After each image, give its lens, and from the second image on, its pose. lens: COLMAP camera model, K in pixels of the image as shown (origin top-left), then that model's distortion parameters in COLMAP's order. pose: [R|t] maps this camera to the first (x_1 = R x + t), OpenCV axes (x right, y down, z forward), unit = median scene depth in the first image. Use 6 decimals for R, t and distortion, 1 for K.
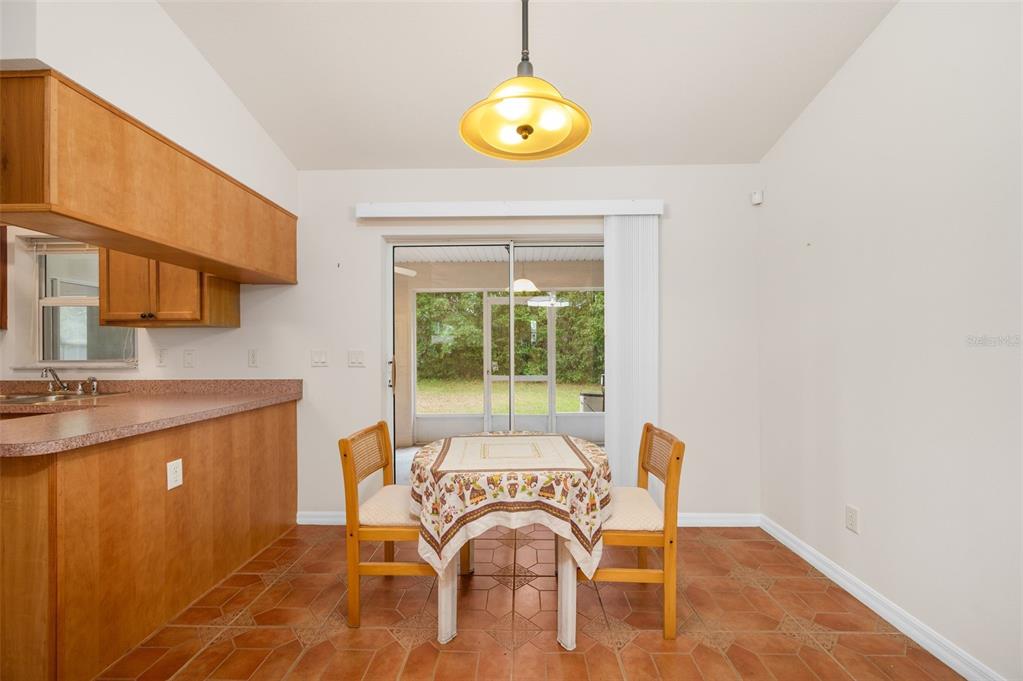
lens RADIAL K [[424.6, 0, 508.4], [0, 424.6, 350.4], [0, 0, 1]] dist [-0.001334, -0.000106]
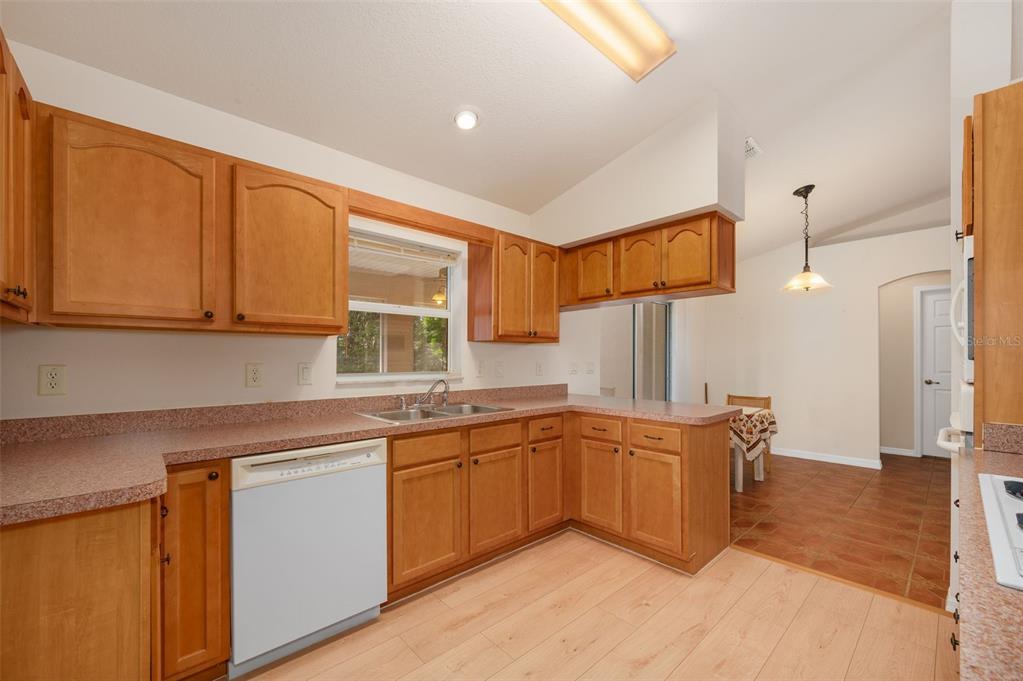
lens RADIAL K [[414.4, 0, 509.8], [0, 414.4, 357.2], [0, 0, 1]] dist [-0.002983, -0.000204]
pose [[0.723555, 0.005616, 0.690244, -3.210704], [-0.000879, 0.999974, -0.007215, -0.013822], [-0.690266, 0.004614, 0.723541, 0.315121]]
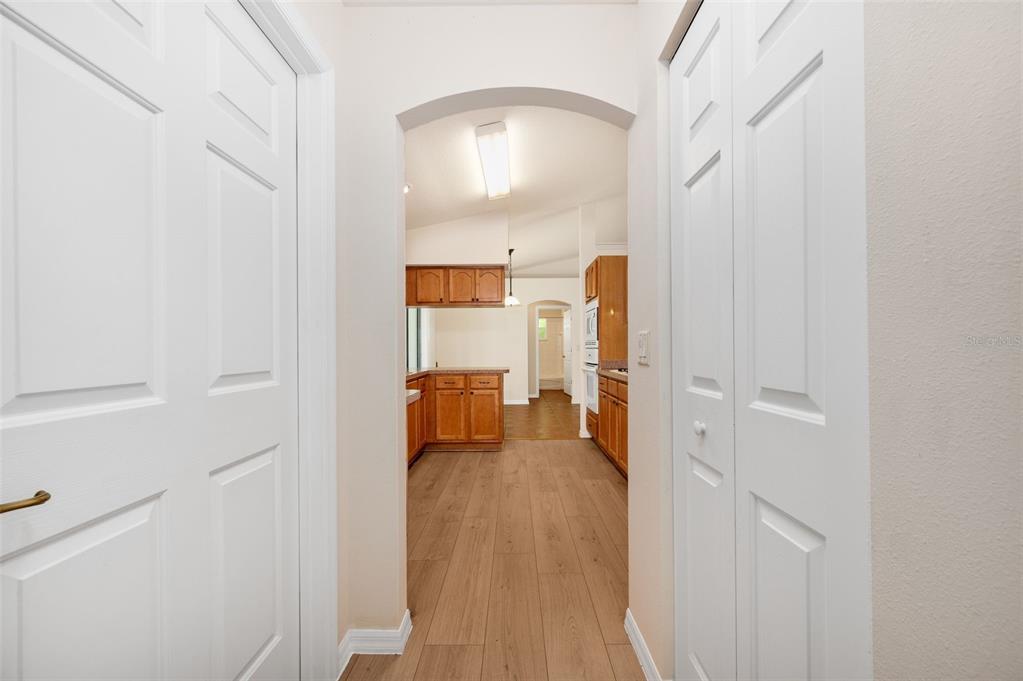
lens RADIAL K [[424.6, 0, 508.4], [0, 424.6, 350.4], [0, 0, 1]] dist [-0.001334, -0.000106]
pose [[-0.011747, 0.006343, 0.999911, -3.915159], [0.010139, 0.999929, -0.006224, 0.024812], [-0.999880, 0.010065, -0.011811, 0.600053]]
